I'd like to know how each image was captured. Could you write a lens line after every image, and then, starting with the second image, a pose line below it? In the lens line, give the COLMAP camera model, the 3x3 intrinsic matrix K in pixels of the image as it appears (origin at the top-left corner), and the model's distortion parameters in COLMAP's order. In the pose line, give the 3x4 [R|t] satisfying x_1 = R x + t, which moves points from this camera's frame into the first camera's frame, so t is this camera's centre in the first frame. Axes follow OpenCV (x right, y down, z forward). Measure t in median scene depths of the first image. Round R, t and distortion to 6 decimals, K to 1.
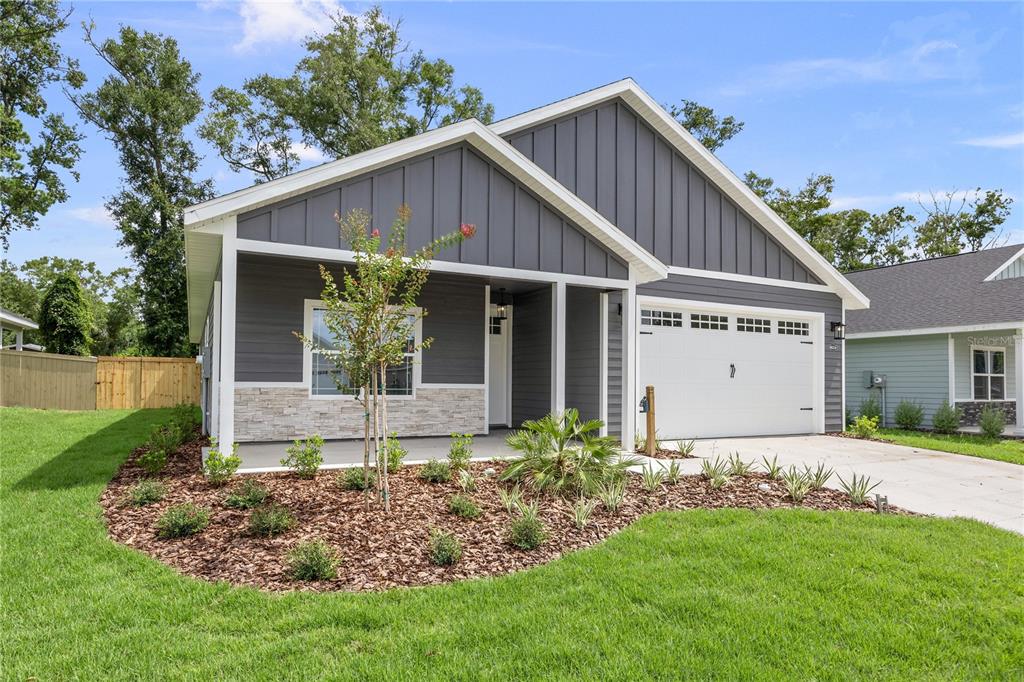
lens RADIAL K [[591.3, 0, 469.0], [0, 591.3, 360.4], [0, 0, 1]] dist [-0.051525, 0.000546]
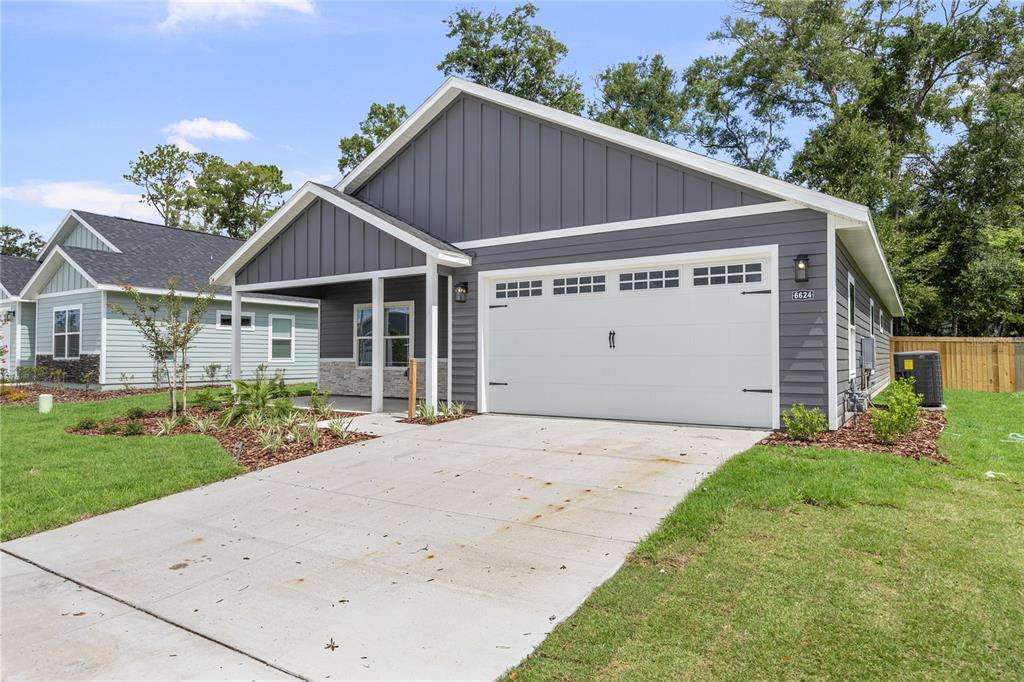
lens RADIAL K [[621.1, 0, 512.0], [0, 621.1, 341.0], [0, 0, 1]] dist [-0.004267, 0.000463]
pose [[0.516317, -0.037203, -0.855589, 1.255125], [0.027878, 0.999257, -0.026626, 0.044229], [0.855943, -0.010104, 0.516971, 0.465872]]
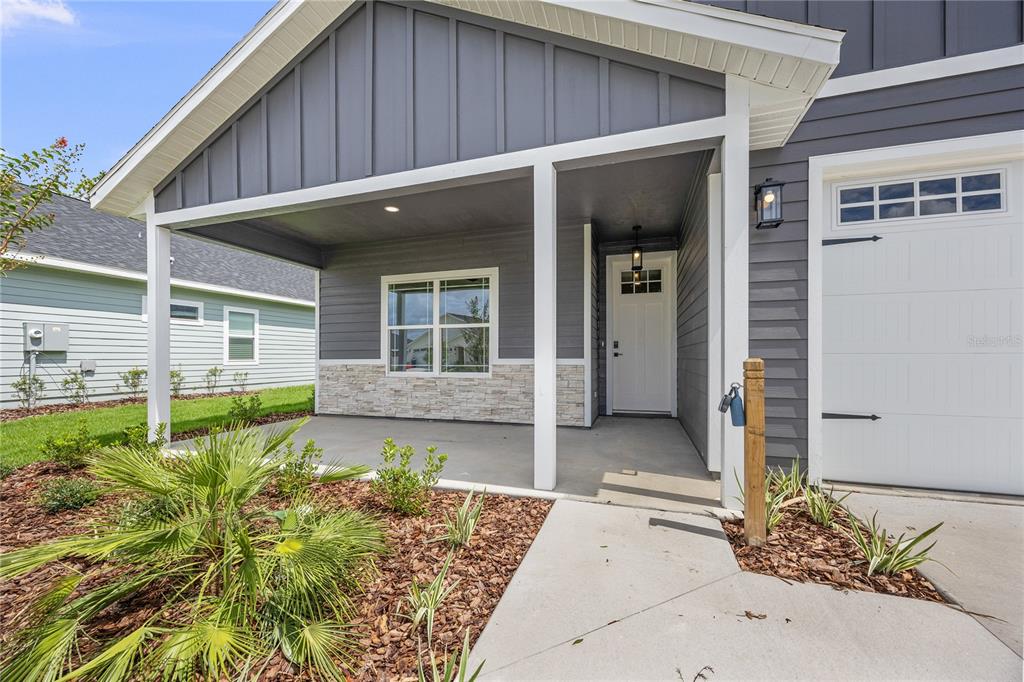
lens RADIAL K [[396.8, 0, 515.2], [0, 396.8, 356.1], [0, 0, 1]] dist [-0.001601, -0.000261]
pose [[0.726718, -0.020264, -0.686637, 0.322377], [0.031740, 0.999488, 0.004095, 0.033561], [0.686203, -0.024770, 0.726989, 0.609015]]
